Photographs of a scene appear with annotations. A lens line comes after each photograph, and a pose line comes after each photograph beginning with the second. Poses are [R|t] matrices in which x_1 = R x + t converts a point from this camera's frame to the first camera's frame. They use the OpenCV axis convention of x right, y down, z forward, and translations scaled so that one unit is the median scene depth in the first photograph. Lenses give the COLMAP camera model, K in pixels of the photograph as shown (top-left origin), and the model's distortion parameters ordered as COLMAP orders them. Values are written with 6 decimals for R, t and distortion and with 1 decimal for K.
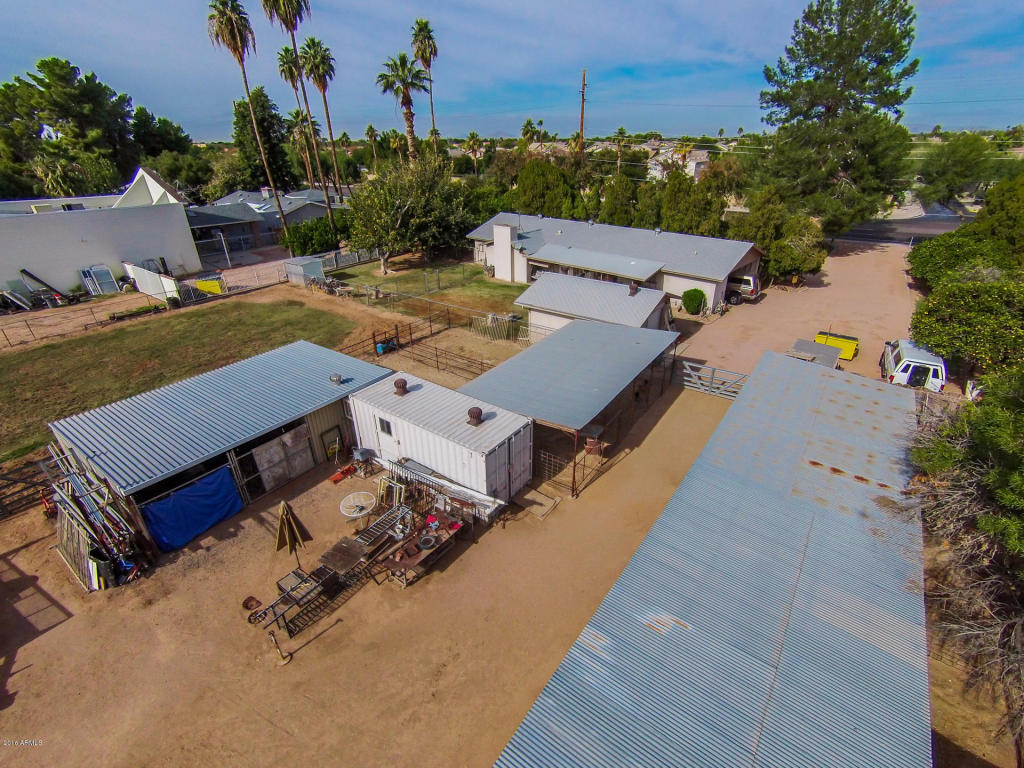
lens RADIAL K [[489.3, 0, 517.9], [0, 489.3, 392.5], [0, 0, 1]] dist [-0.029735, 0.021431]
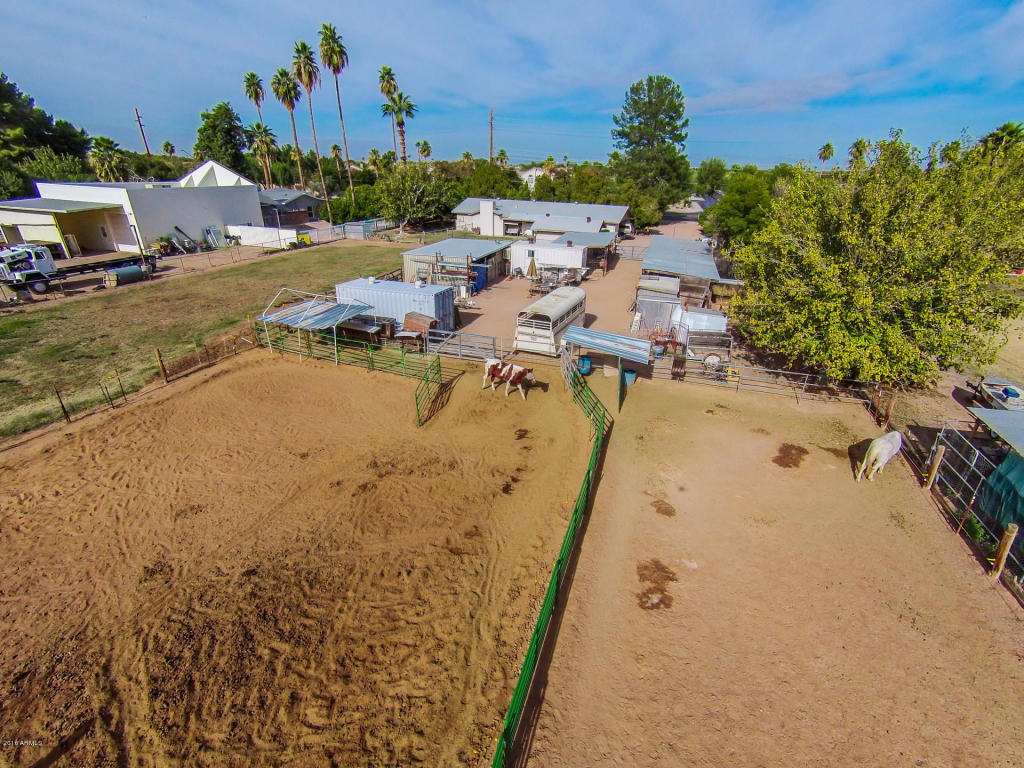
lens RADIAL K [[489.3, 0, 517.9], [0, 489.3, 392.5], [0, 0, 1]] dist [-0.029735, 0.021431]
pose [[0.950150, -0.103814, 0.294002, -0.442344], [0.116175, 0.992918, -0.024848, 0.322236], [-0.289340, 0.057765, 0.955482, -0.516246]]
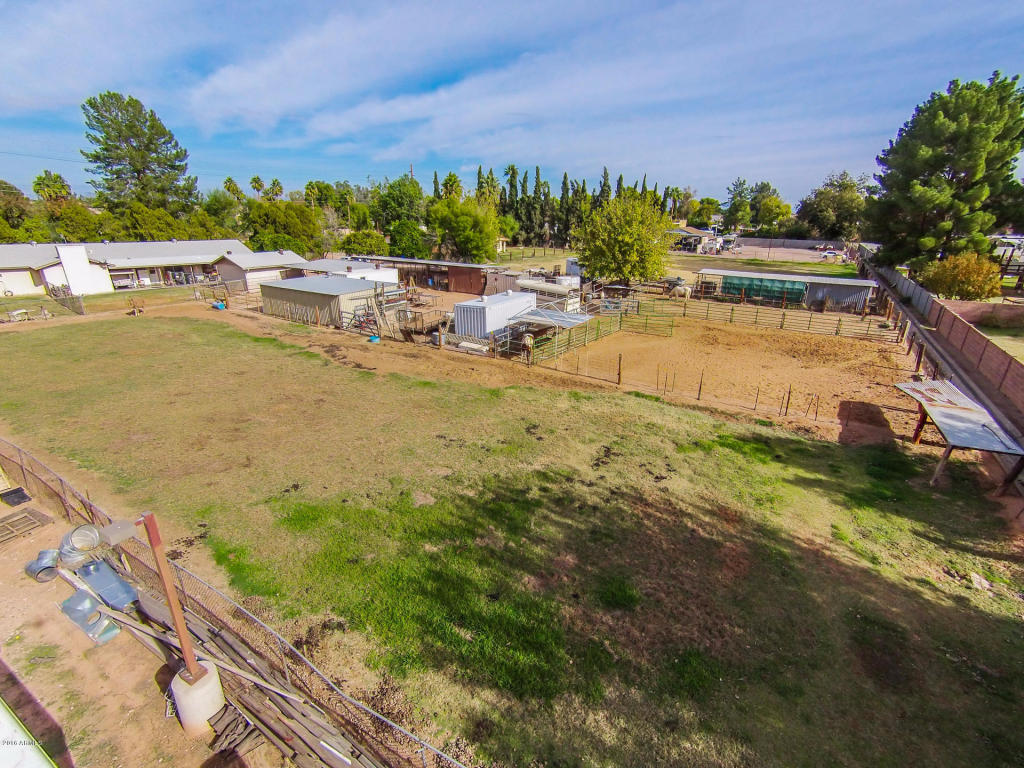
lens RADIAL K [[532.8, 0, 509.4], [0, 532.8, 389.7], [0, 0, 1]] dist [-0.042654, 0.036798]
pose [[-0.066899, -0.314000, 0.947063, -1.245167], [0.444812, 0.840259, 0.310010, 0.003449], [-0.893122, 0.442004, 0.083459, 0.143797]]
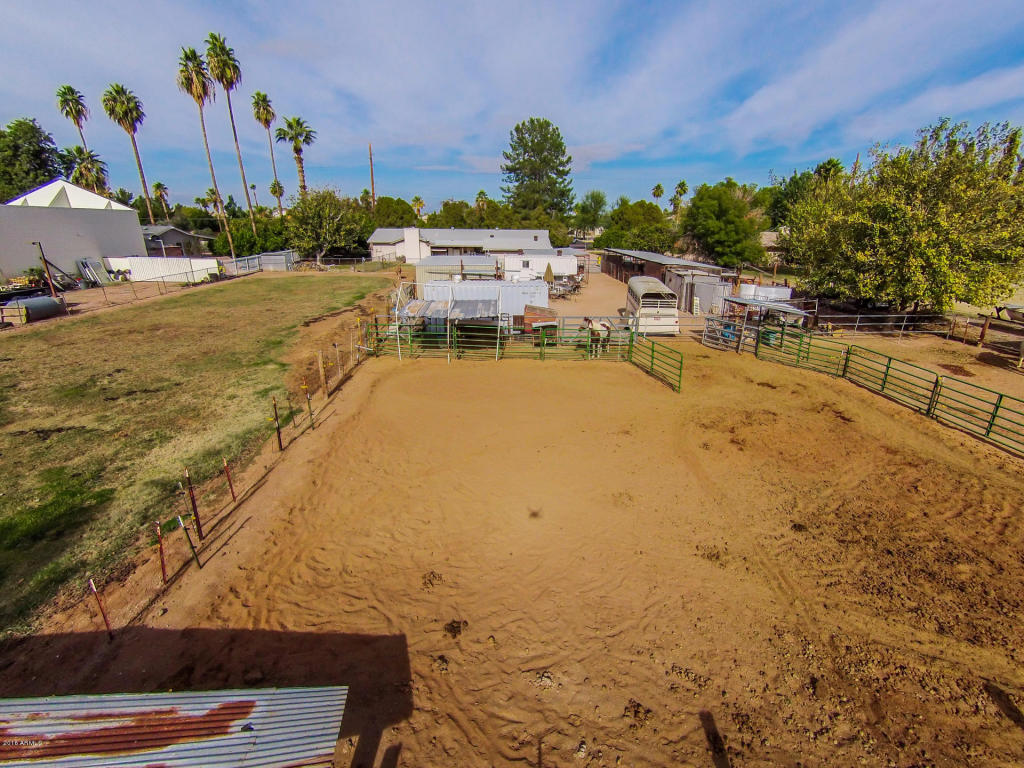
lens RADIAL K [[489.3, 0, 517.9], [0, 489.3, 392.5], [0, 0, 1]] dist [-0.029735, 0.021431]
pose [[0.779302, -0.190632, 0.596949, -0.744367], [0.272477, 0.960922, -0.048847, 0.314731], [-0.564310, 0.200722, 0.800791, -0.327599]]
